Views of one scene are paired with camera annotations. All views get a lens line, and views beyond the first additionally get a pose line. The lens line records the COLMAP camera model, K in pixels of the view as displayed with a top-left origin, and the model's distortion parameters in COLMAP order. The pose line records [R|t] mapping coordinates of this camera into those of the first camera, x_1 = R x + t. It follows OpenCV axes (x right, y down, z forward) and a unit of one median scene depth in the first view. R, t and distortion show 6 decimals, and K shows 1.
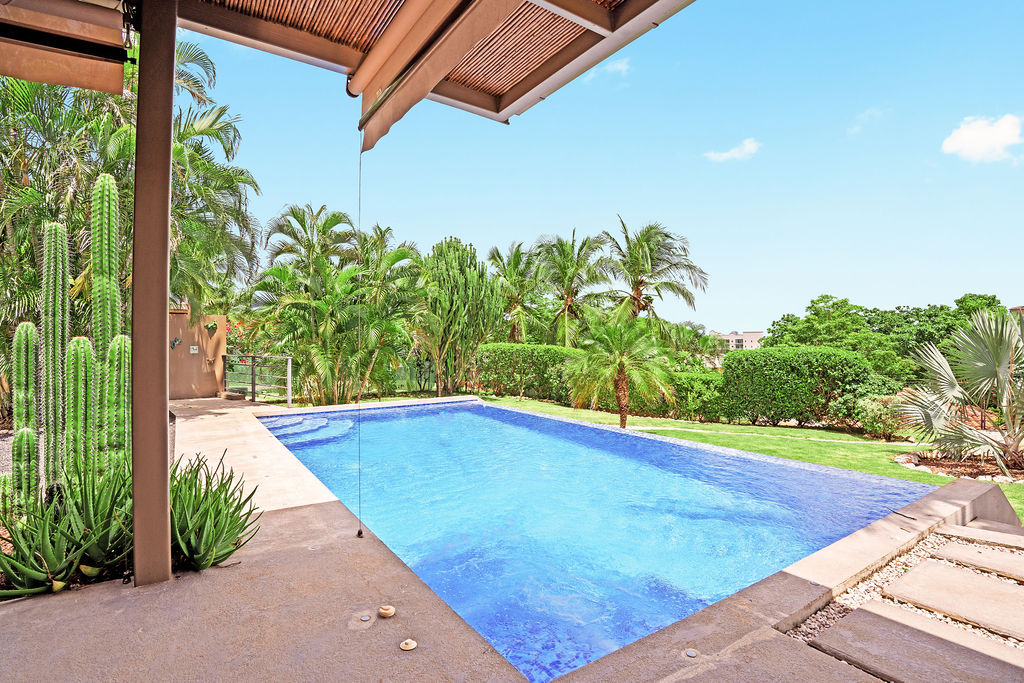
lens RADIAL K [[515.9, 0, 510.9], [0, 515.9, 349.1], [0, 0, 1]] dist [-0.047220, 0.001099]
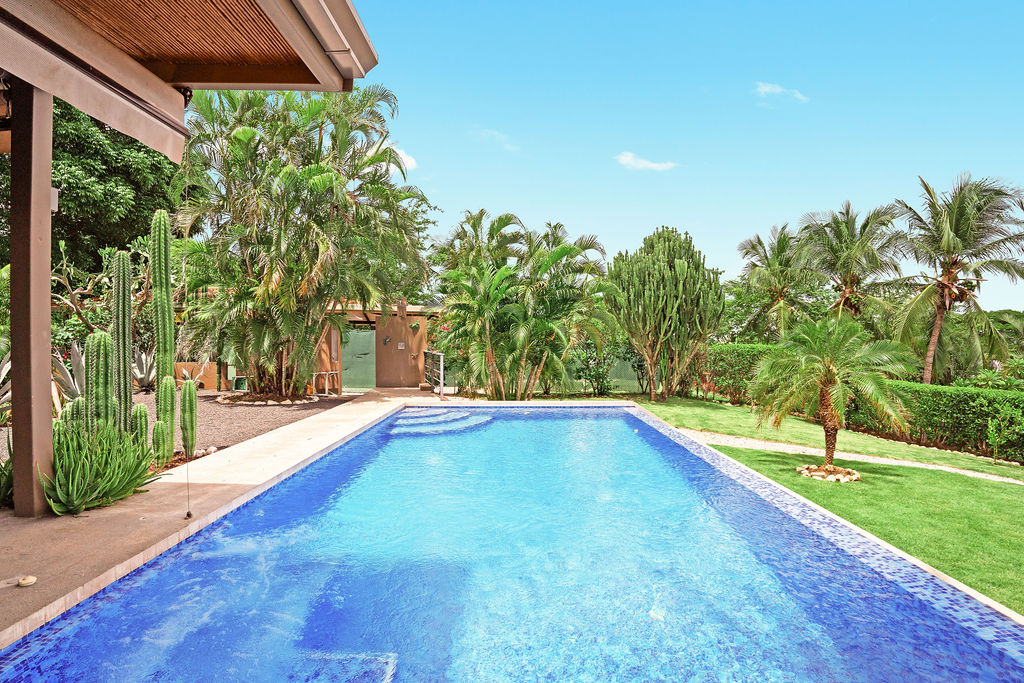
lens RADIAL K [[515.9, 0, 510.9], [0, 515.9, 349.1], [0, 0, 1]] dist [-0.047220, 0.001099]
pose [[0.836668, 0.016050, -0.547475, 0.141759], [-0.016390, 0.999857, 0.004265, -0.000458], [0.547465, 0.005405, 0.836811, 0.081845]]
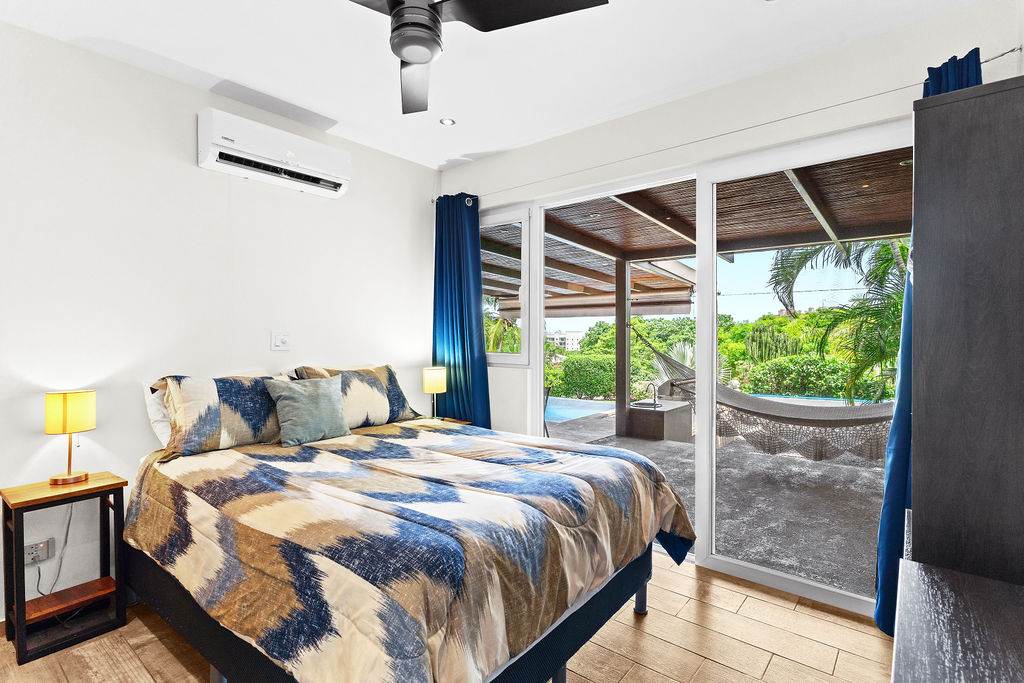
lens RADIAL K [[506.3, 0, 509.9], [0, 506.3, 338.0], [0, 0, 1]] dist [-0.065980, 0.016417]
pose [[0.949838, 0.011742, 0.312523, -0.249562], [-0.007698, 0.999870, -0.014173, -0.029048], [-0.312649, 0.011056, 0.949805, -0.479134]]
